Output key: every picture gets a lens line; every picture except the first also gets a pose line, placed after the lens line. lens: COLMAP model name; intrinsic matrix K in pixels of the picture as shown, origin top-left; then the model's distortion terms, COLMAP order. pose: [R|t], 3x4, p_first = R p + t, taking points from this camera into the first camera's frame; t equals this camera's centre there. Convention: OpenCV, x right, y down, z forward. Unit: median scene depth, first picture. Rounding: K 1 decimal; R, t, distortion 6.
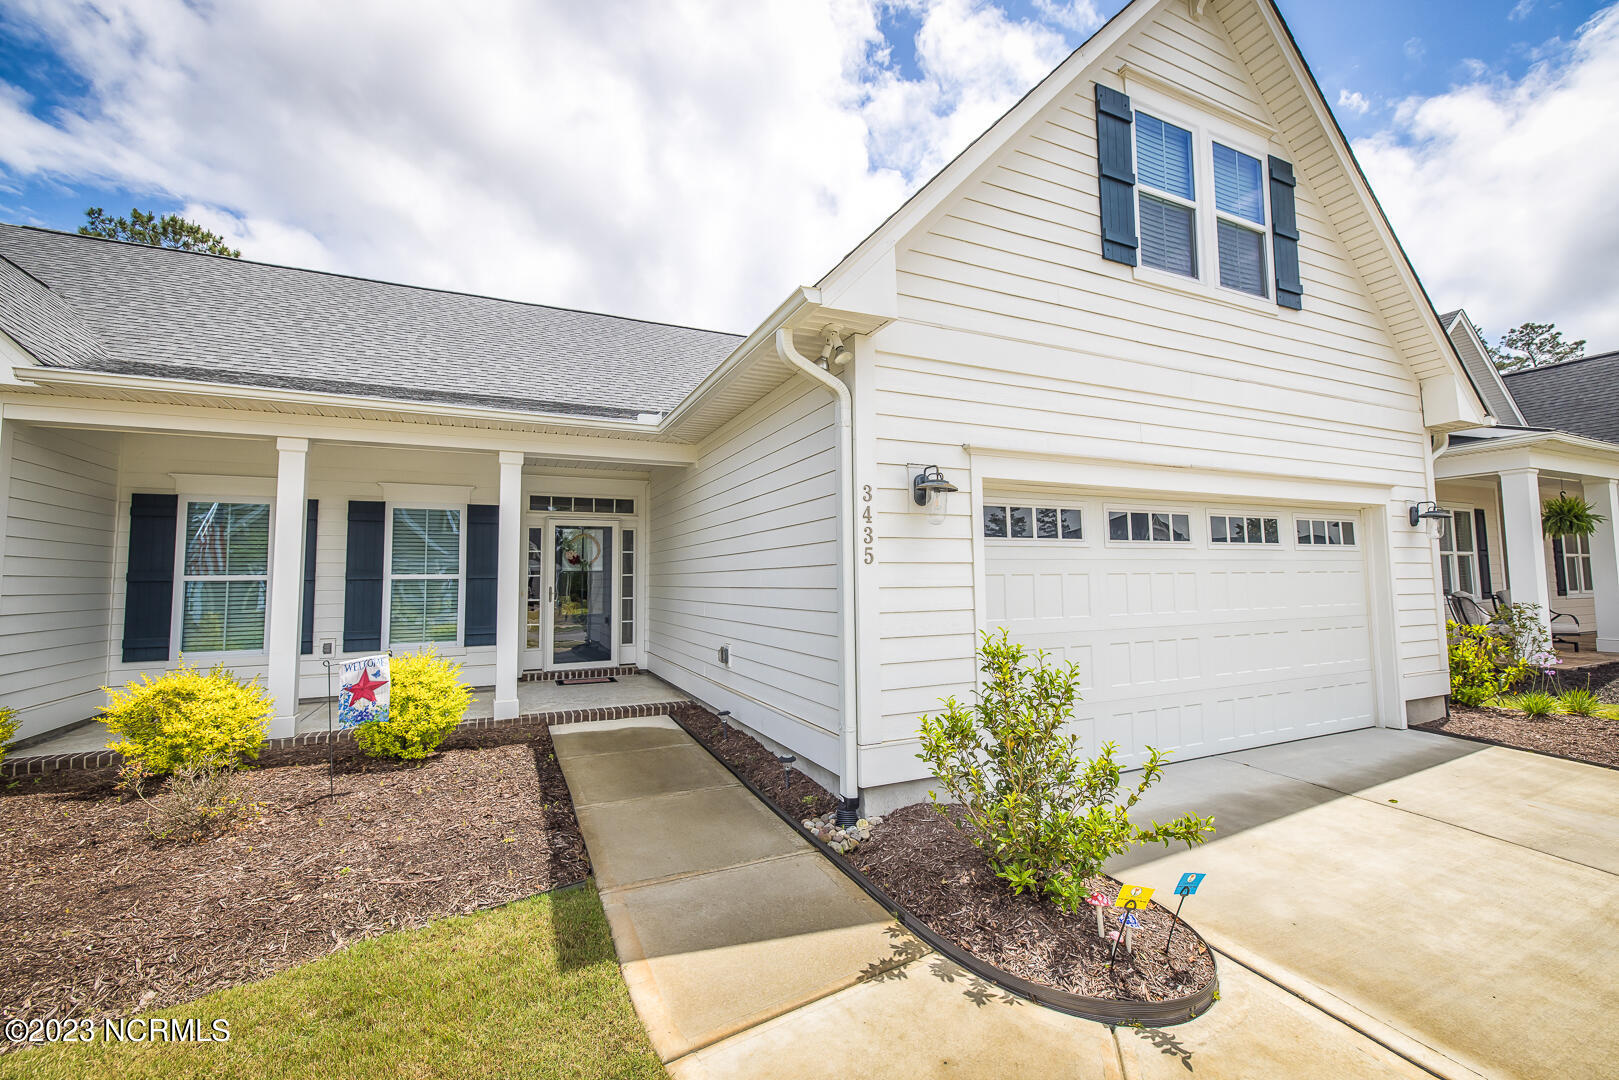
lens RADIAL K [[674.3, 0, 808.4], [0, 674.3, 532.9], [0, 0, 1]] dist [0.000649, -0.000041]
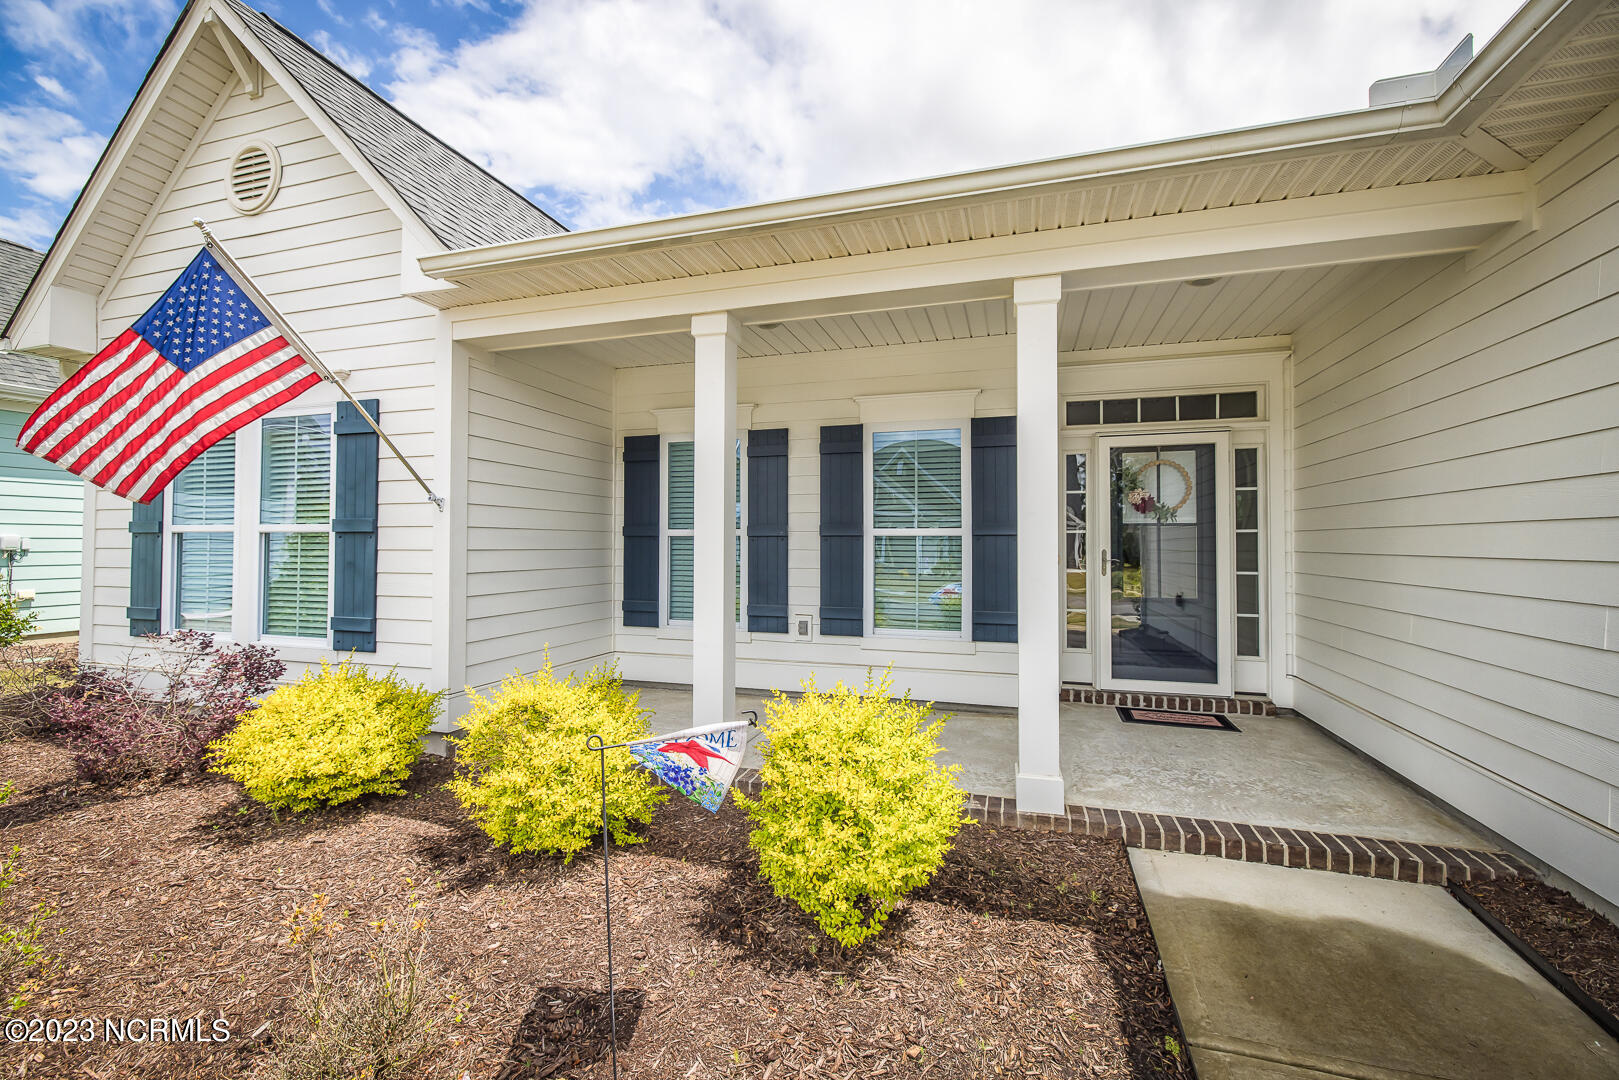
lens RADIAL K [[674.3, 0, 808.4], [0, 674.3, 534.9], [0, 0, 1]] dist [0.000649, -0.000041]
pose [[0.737957, 0.003957, -0.674837, -0.183147], [0.037965, 0.998156, 0.047369, 0.030124], [0.673780, -0.060576, 0.736445, 0.406695]]
